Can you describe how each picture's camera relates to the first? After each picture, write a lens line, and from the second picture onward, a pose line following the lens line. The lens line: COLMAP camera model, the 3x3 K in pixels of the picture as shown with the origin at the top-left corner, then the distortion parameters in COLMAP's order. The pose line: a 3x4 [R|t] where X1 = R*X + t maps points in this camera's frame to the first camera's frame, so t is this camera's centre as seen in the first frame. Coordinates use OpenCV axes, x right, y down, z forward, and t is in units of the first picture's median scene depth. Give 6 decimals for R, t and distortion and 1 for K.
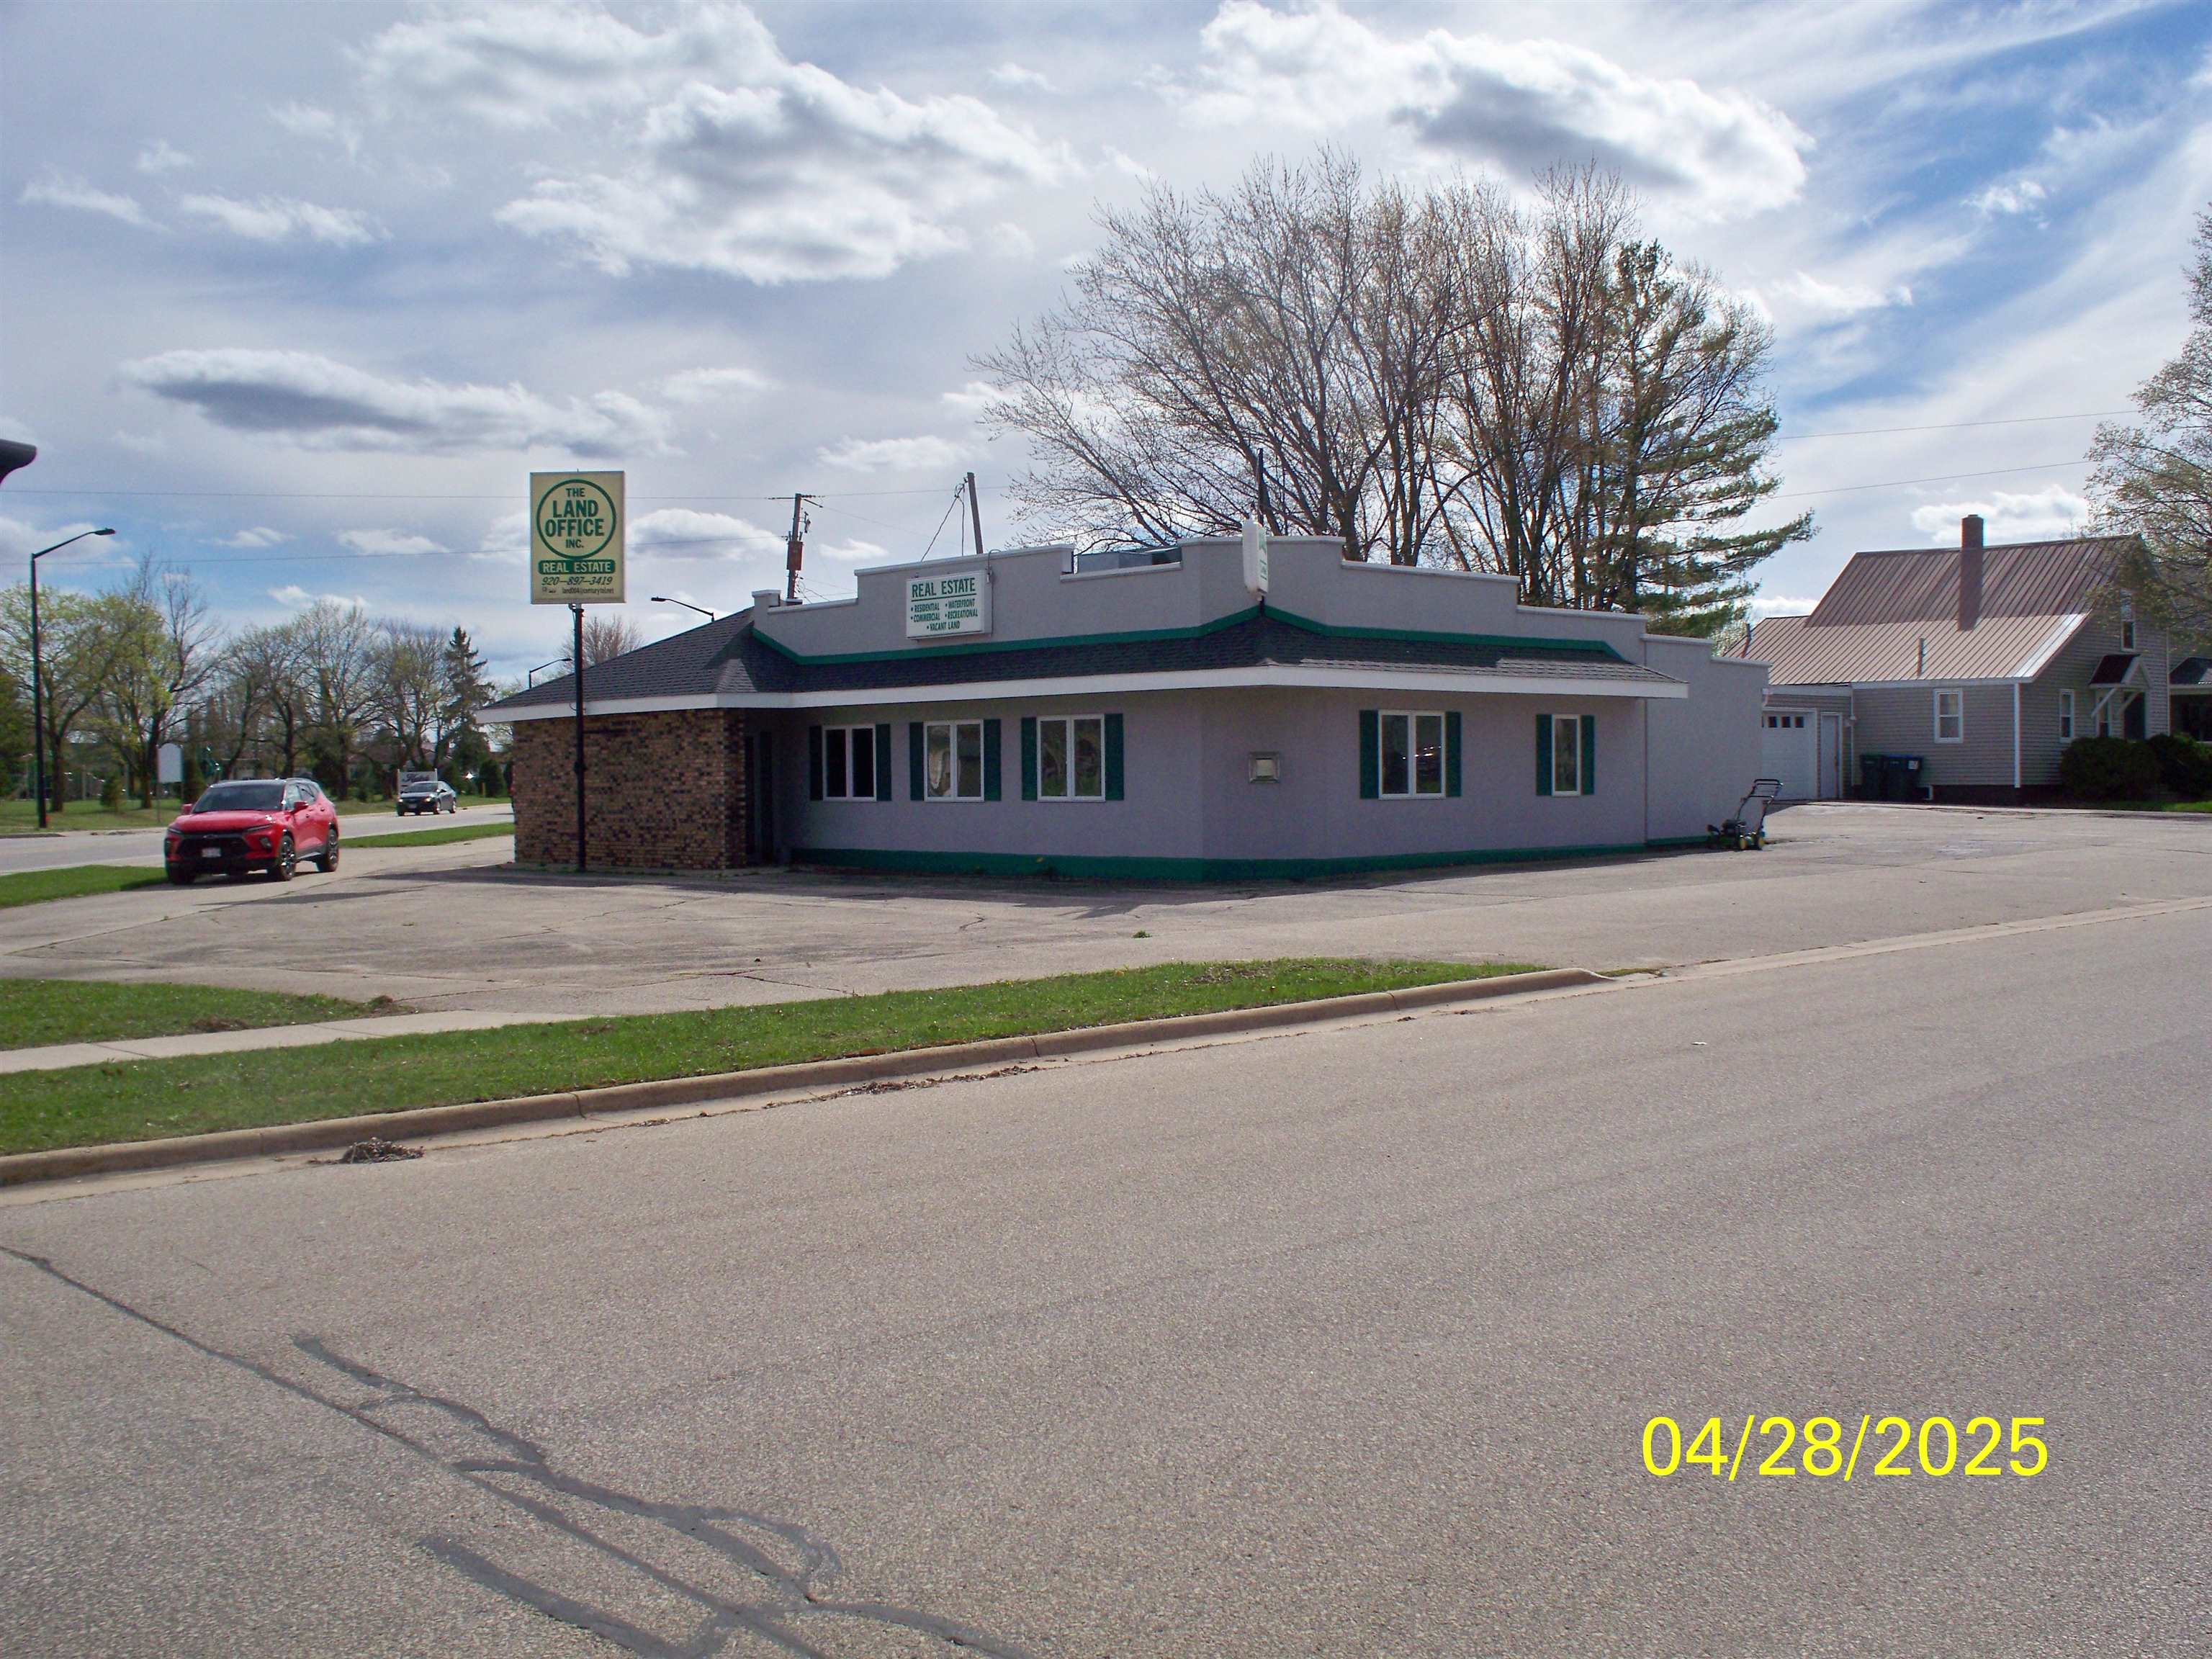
lens RADIAL K [[2274.4, 0, 1054.6], [0, 2274.4, 855.2], [0, 0, 1]] dist [-0.147865, 0.000000]
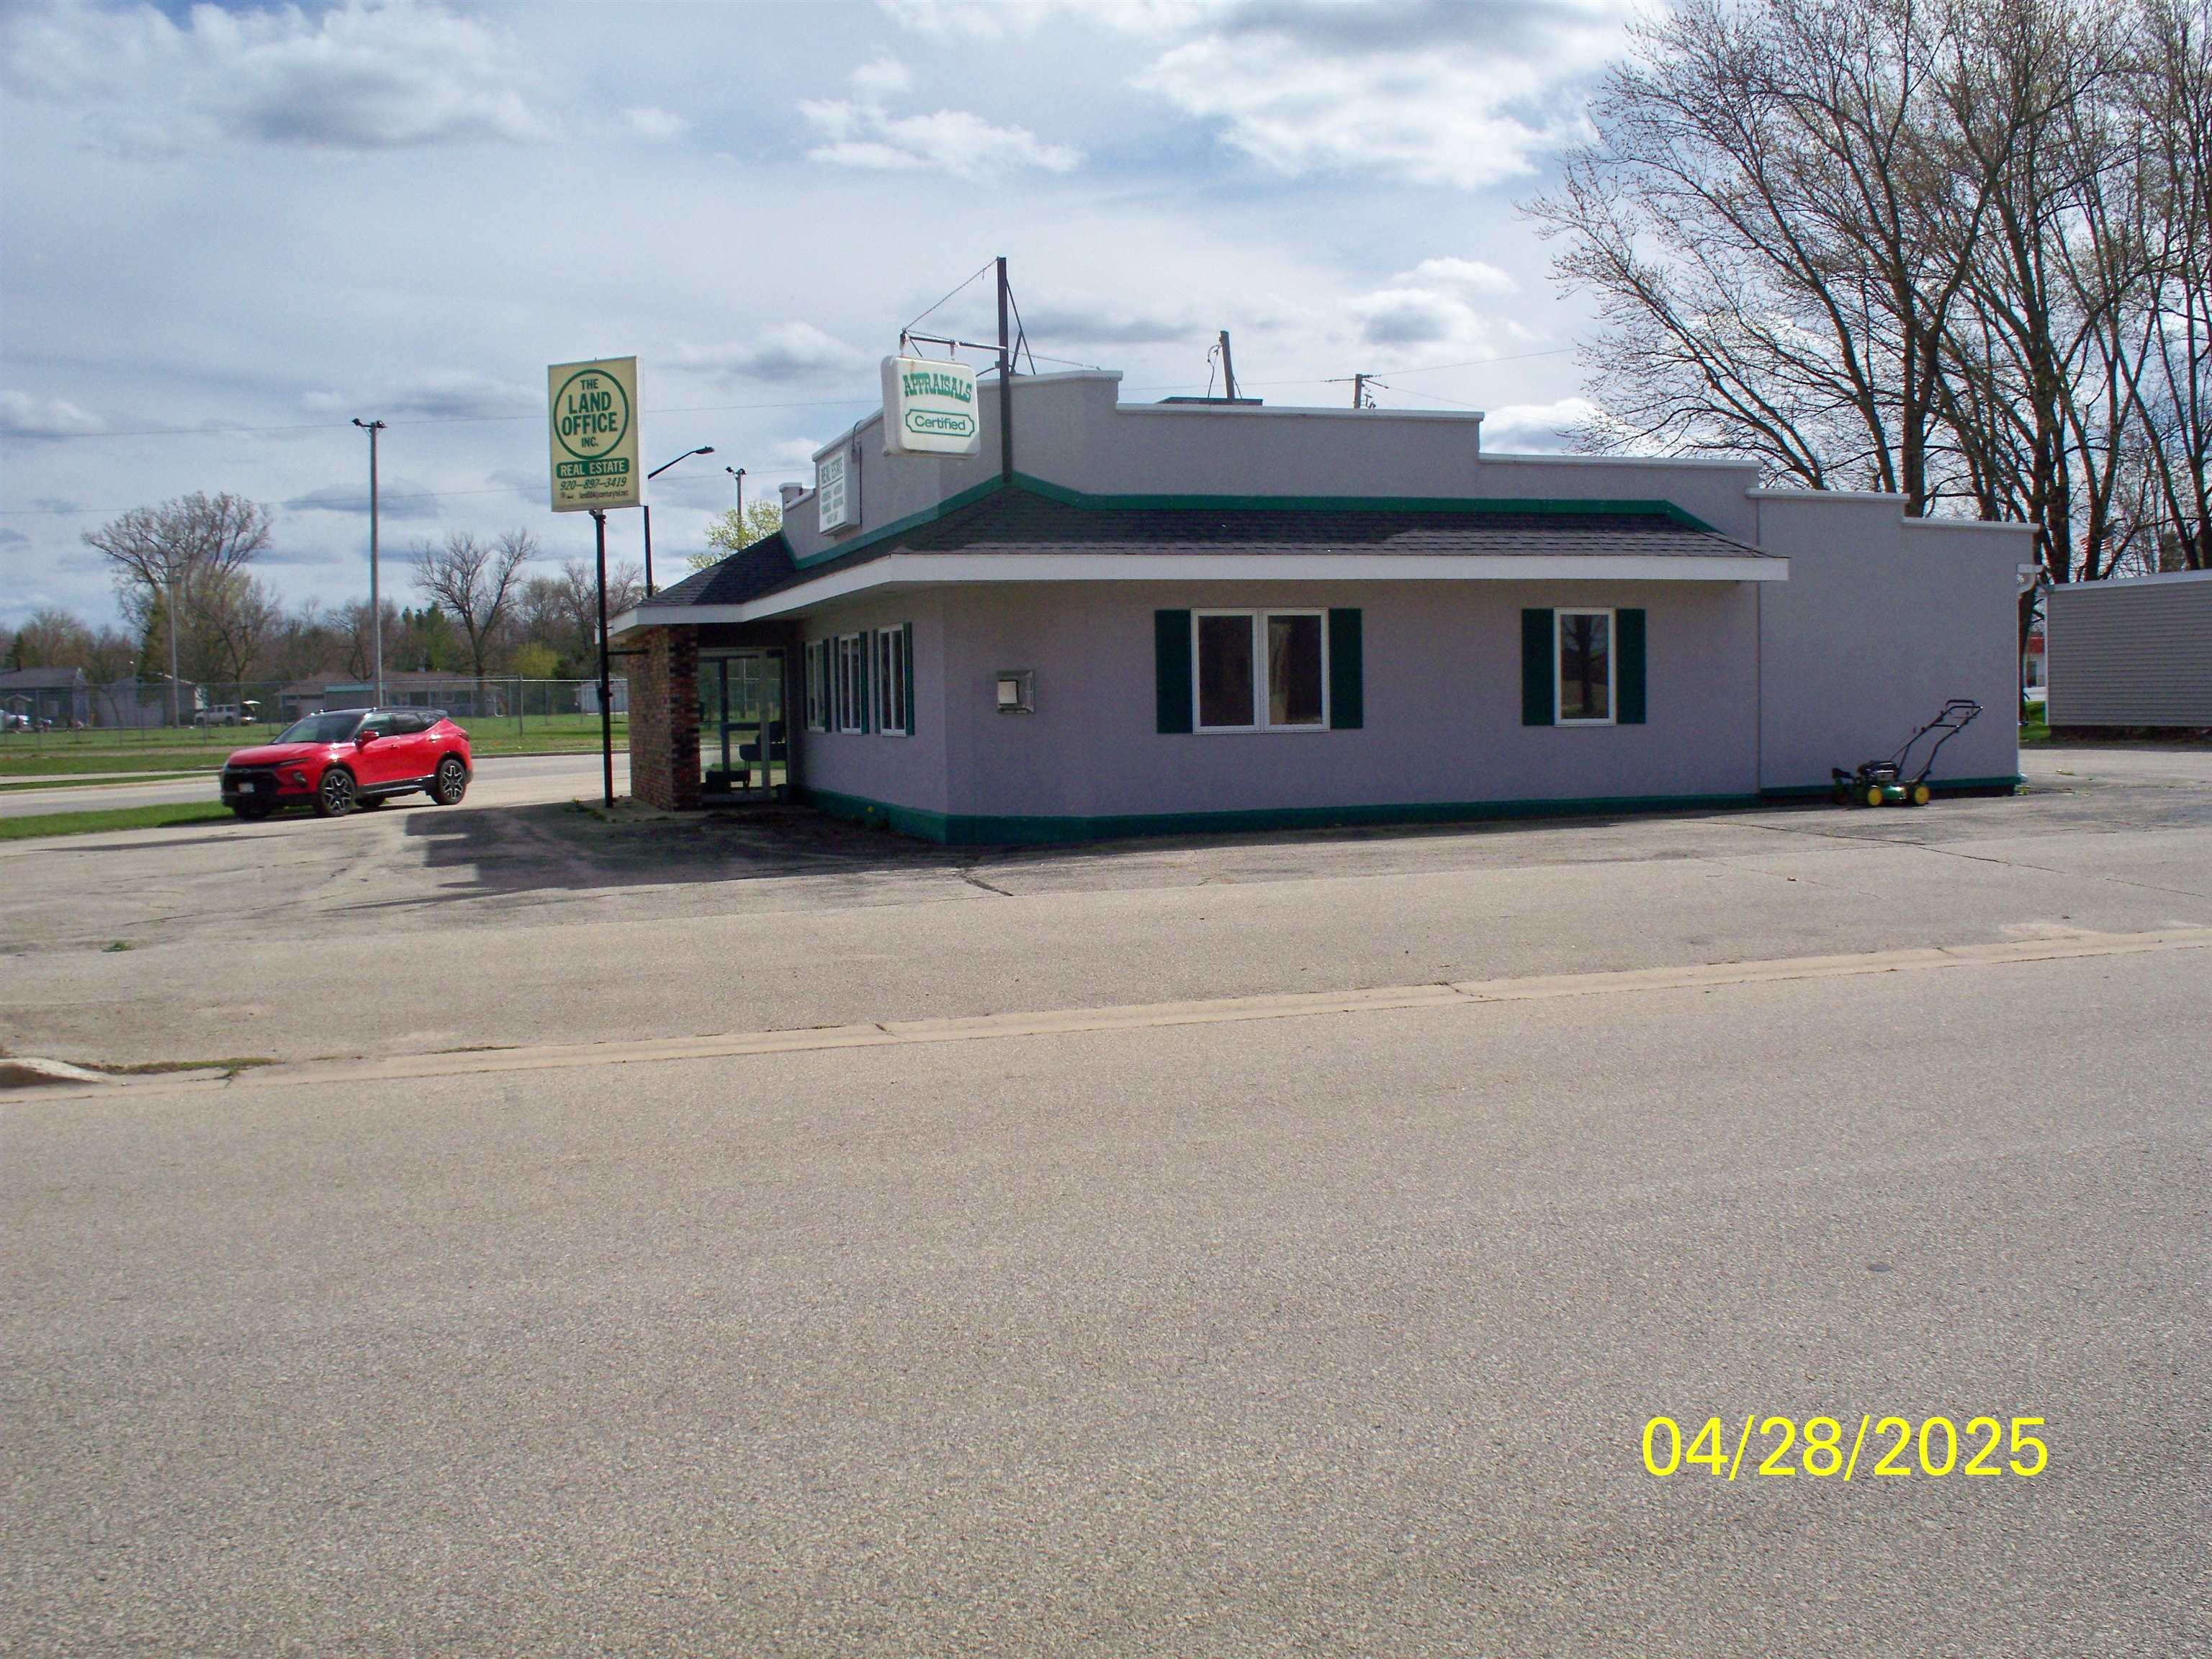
lens RADIAL K [[2274.4, 0, 1112.4], [0, 2274.4, 863.2], [0, 0, 1]] dist [-0.147865, 0.000000]
pose [[0.900784, 0.024505, -0.433576, 0.361523], [-0.004130, 0.998845, 0.047873, -0.015460], [0.434249, -0.041333, 0.899844, 0.285806]]
